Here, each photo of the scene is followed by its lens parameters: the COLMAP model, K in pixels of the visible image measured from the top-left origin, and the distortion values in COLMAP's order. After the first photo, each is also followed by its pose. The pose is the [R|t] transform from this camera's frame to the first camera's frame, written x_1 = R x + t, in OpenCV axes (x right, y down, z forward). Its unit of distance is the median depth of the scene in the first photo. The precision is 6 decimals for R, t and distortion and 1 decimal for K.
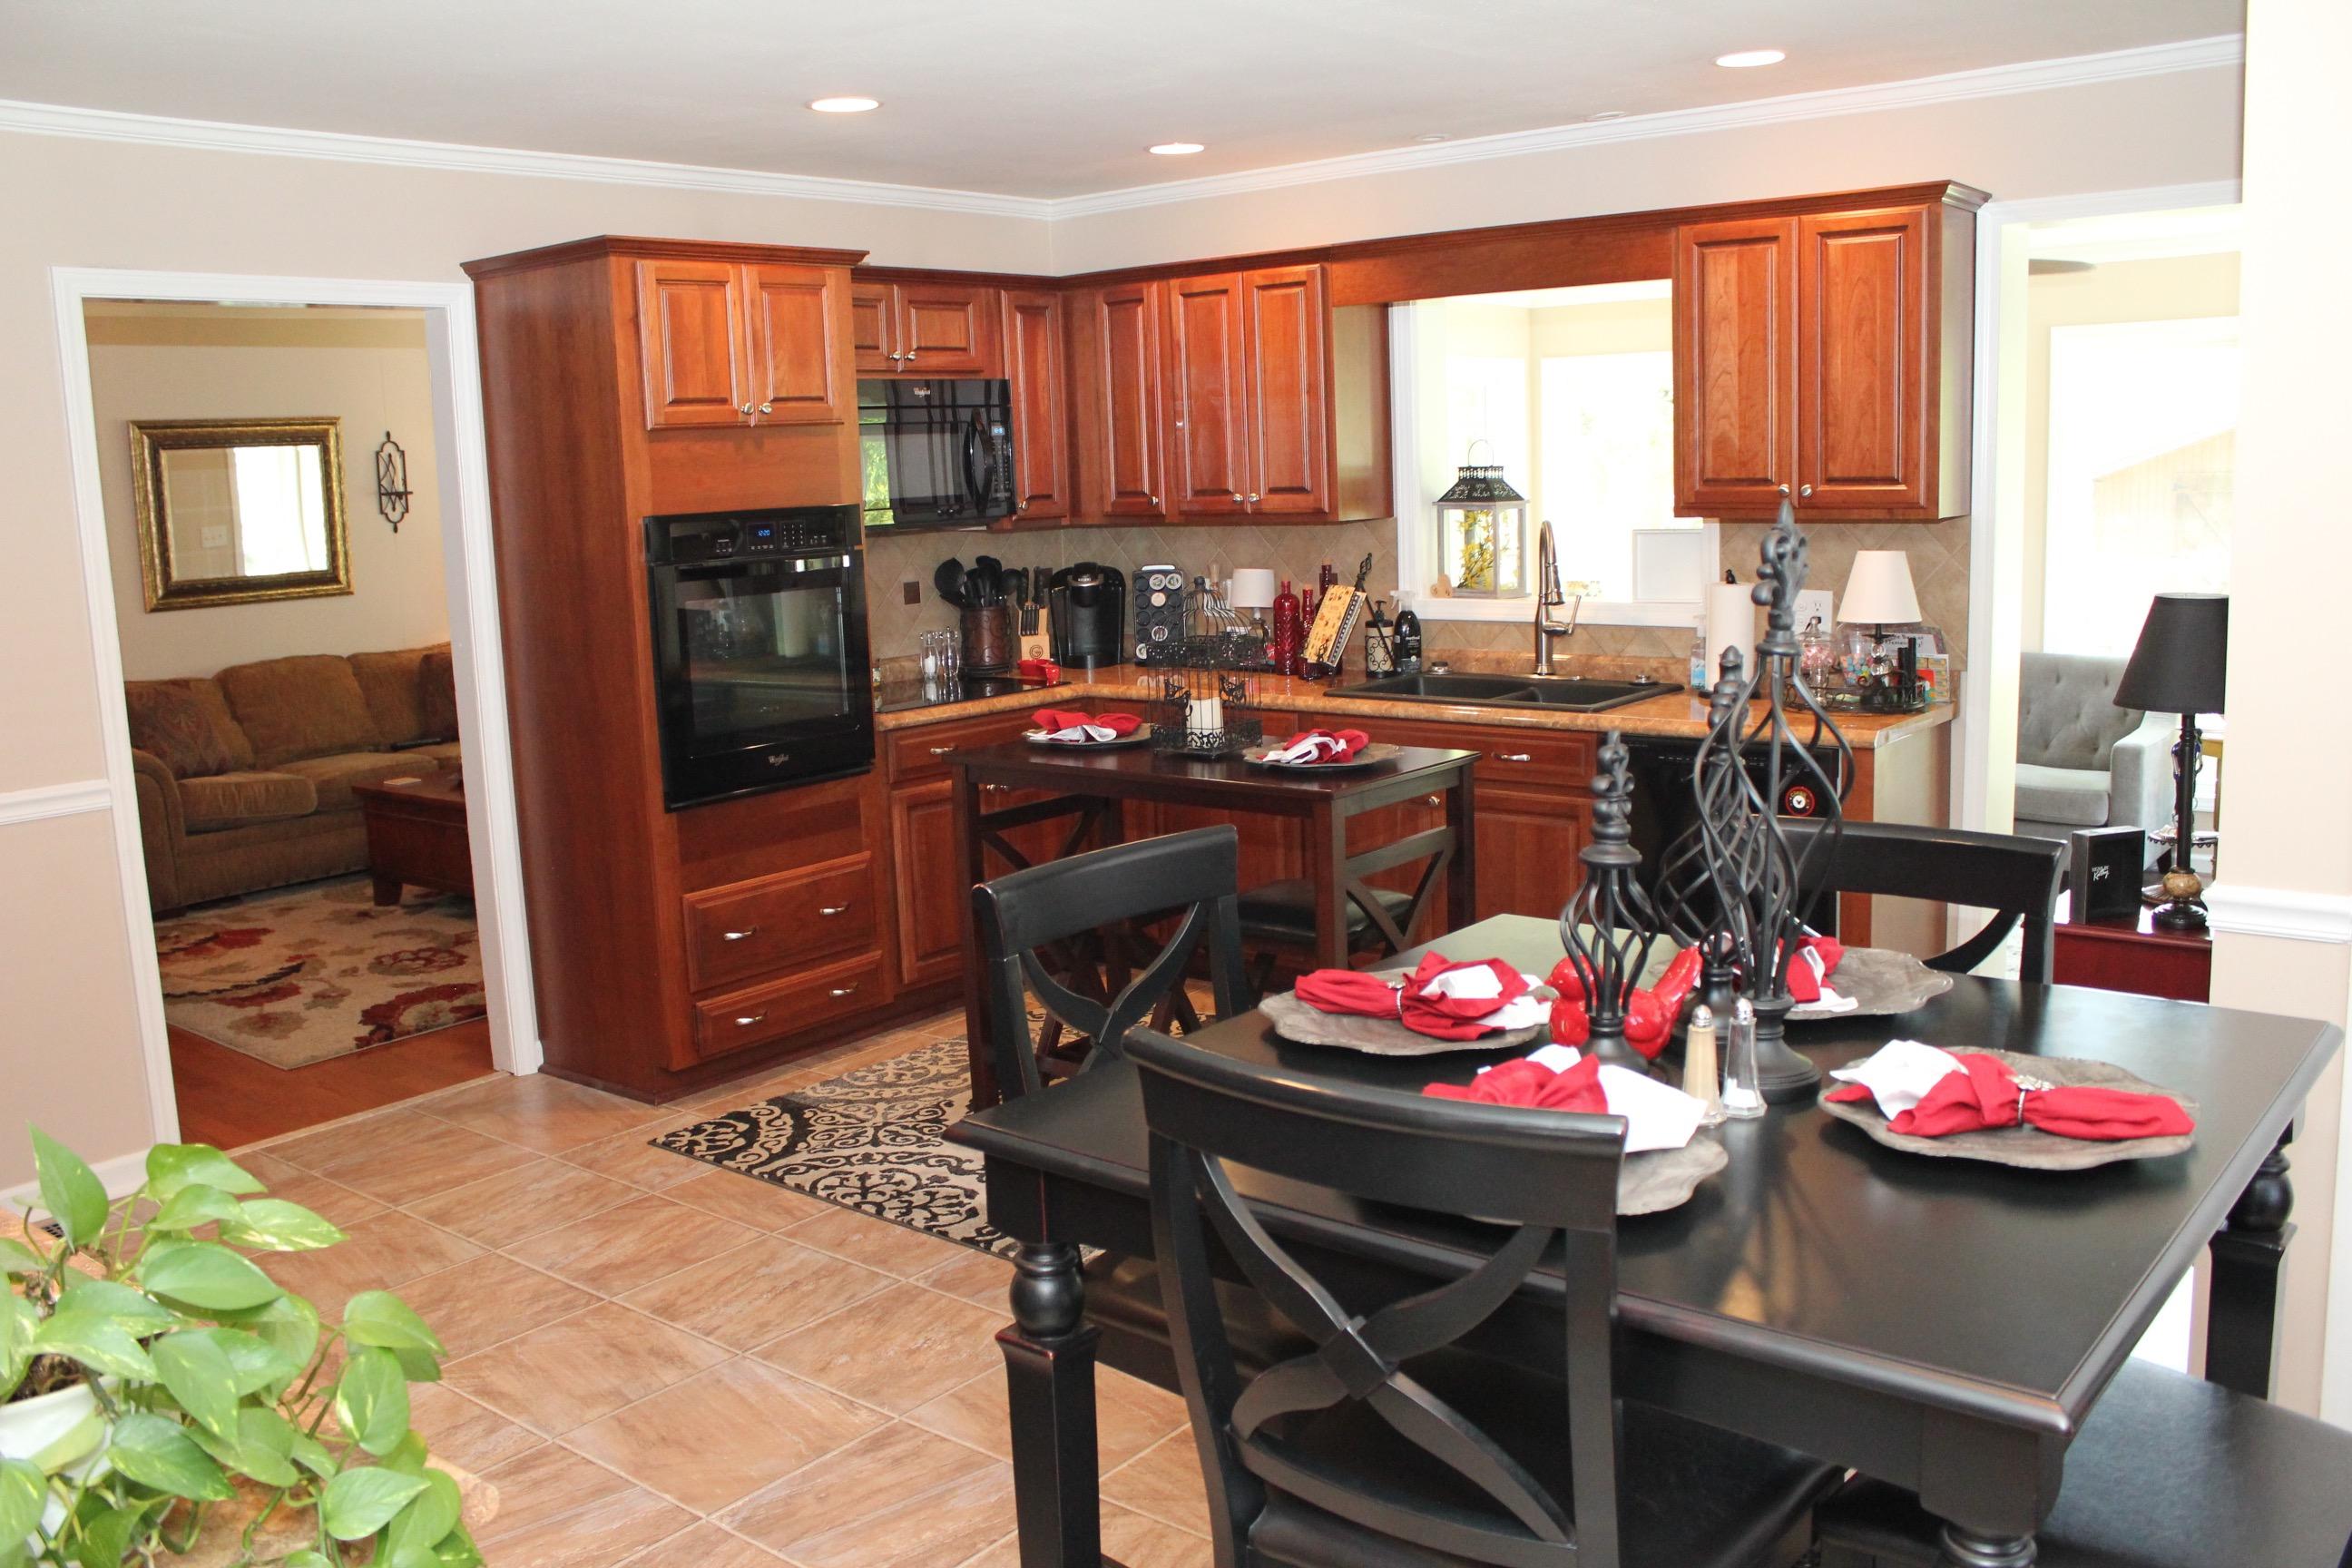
lens RADIAL K [[2011.0, 0, 1182.4], [0, 2011.0, 786.1], [0, 0, 1]] dist [-0.155772, 0.133702]
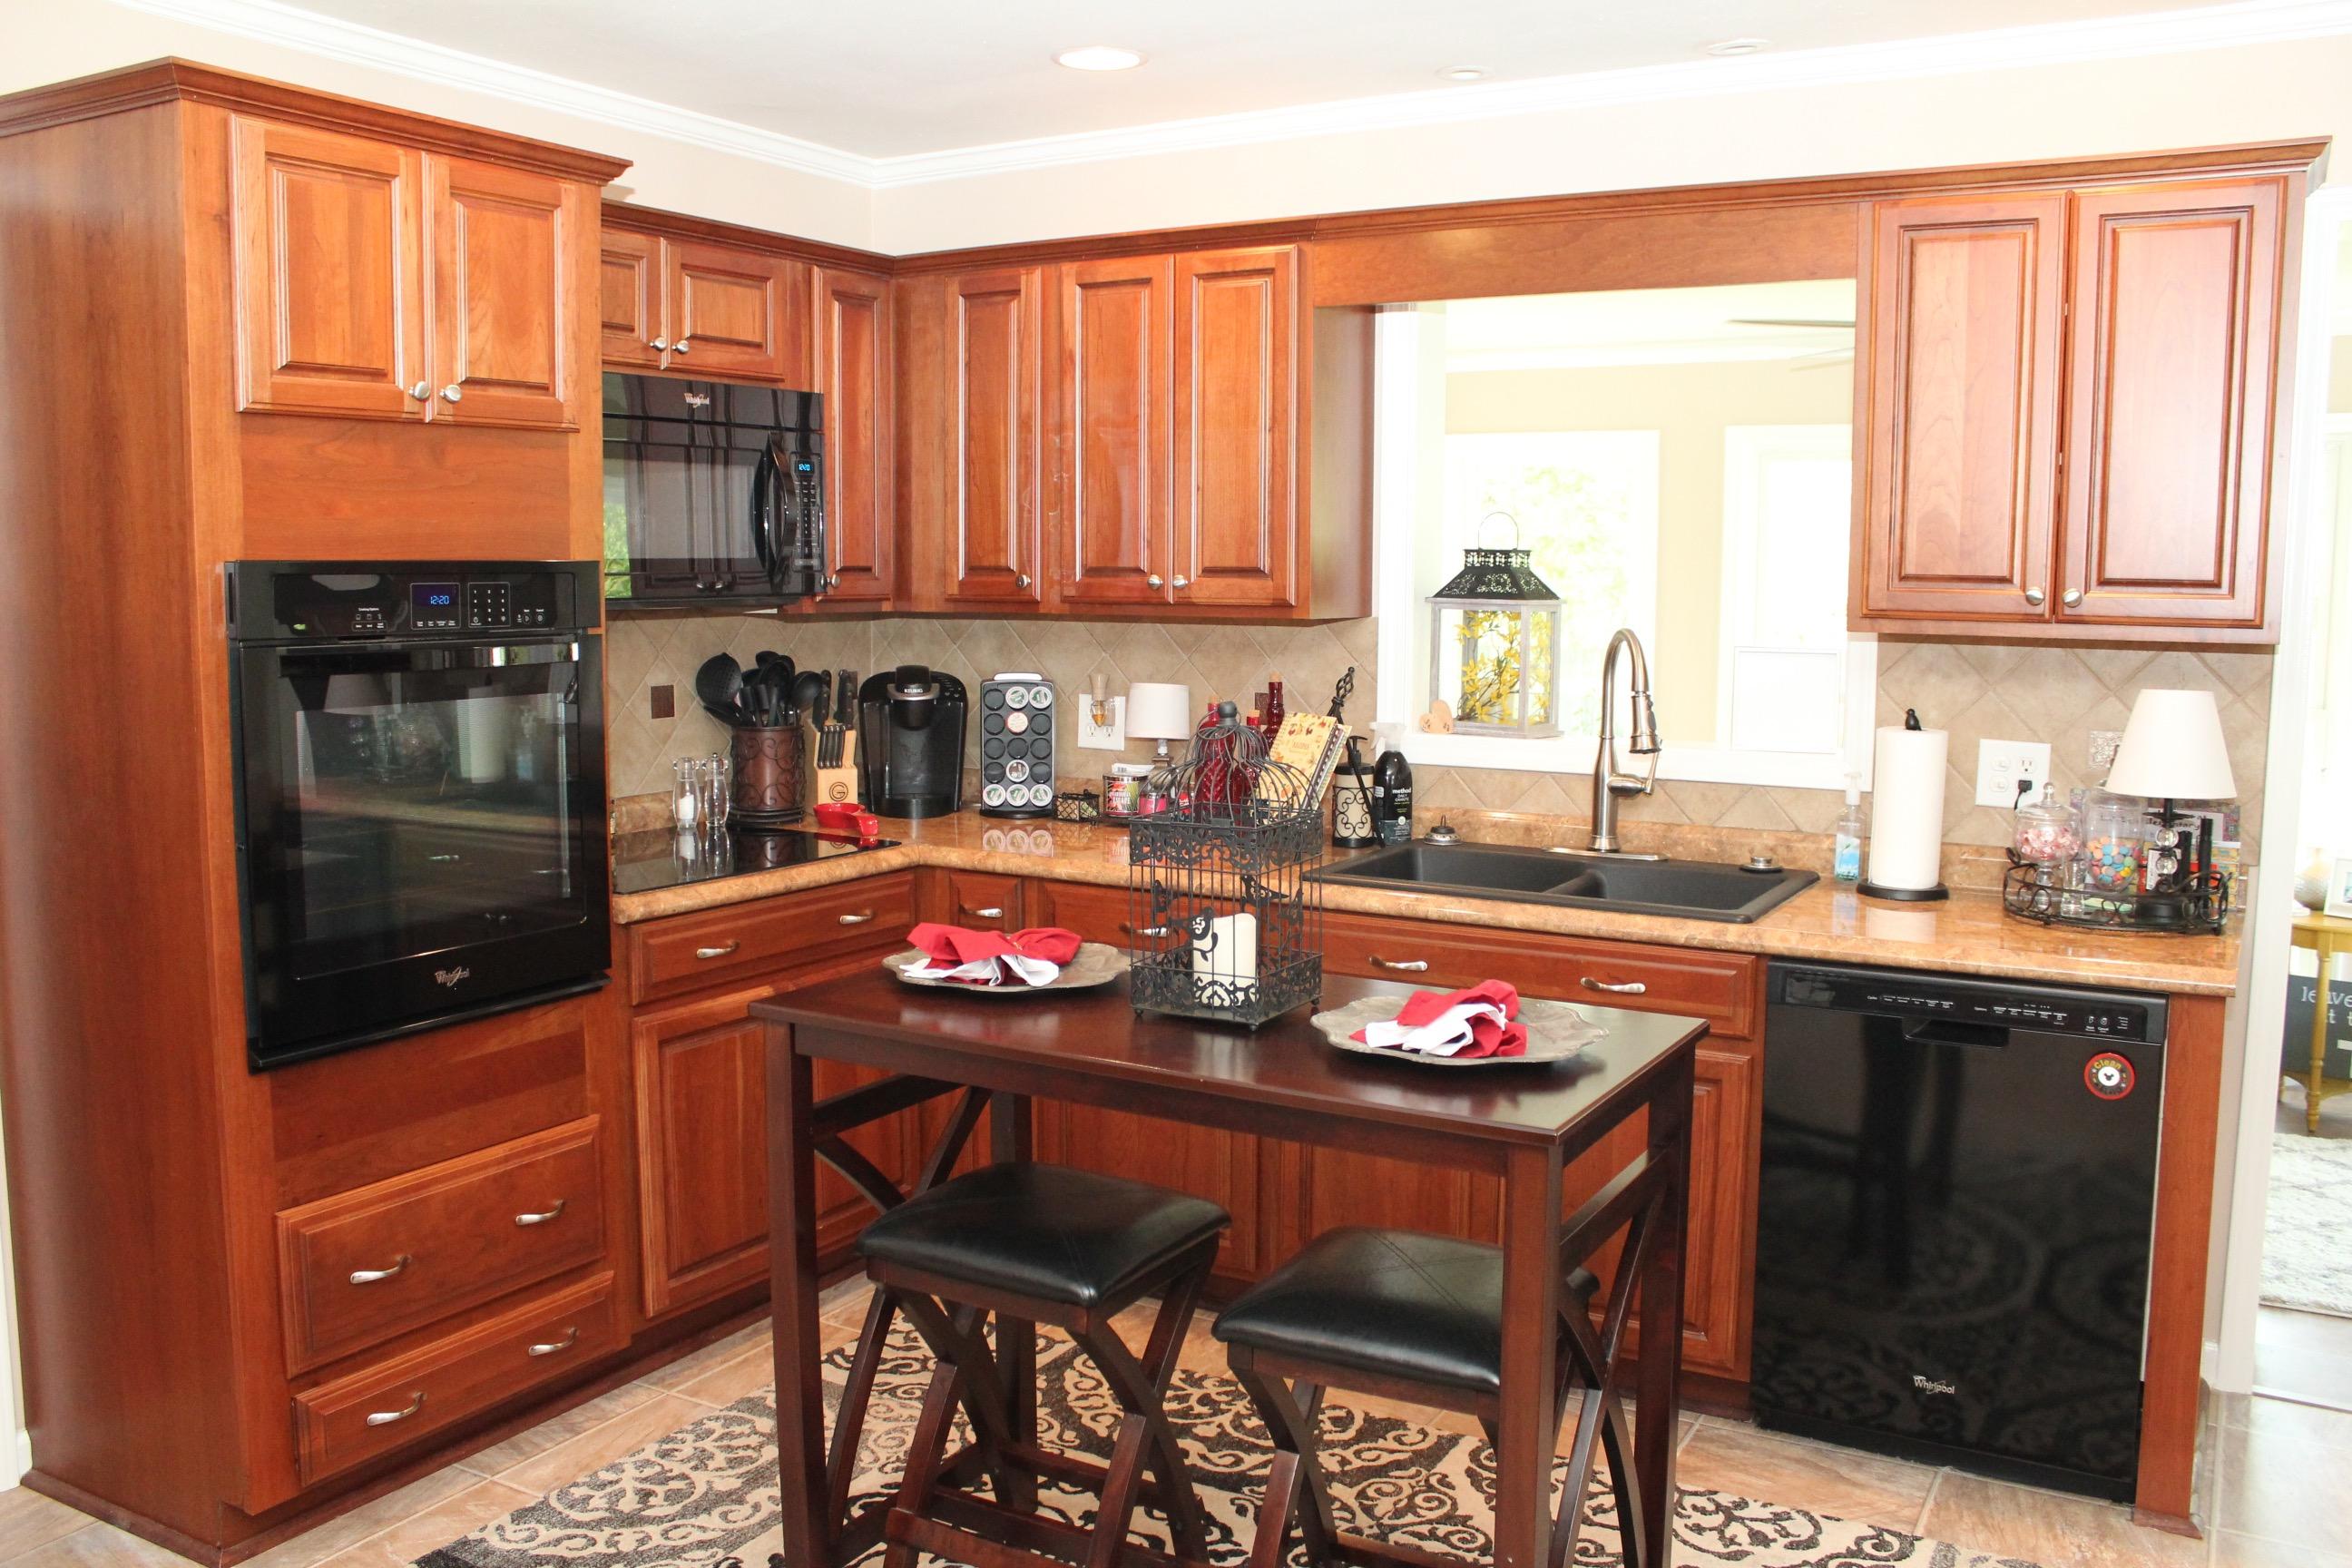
lens RADIAL K [[2011.0, 0, 1191.7], [0, 2011.0, 782.6], [0, 0, 1]] dist [-0.155772, 0.133702]
pose [[0.987610, 0.026295, 0.154709, -0.071728], [-0.017734, 0.998248, -0.056457, -0.039896], [-0.155922, 0.053014, 0.986346, 0.357769]]
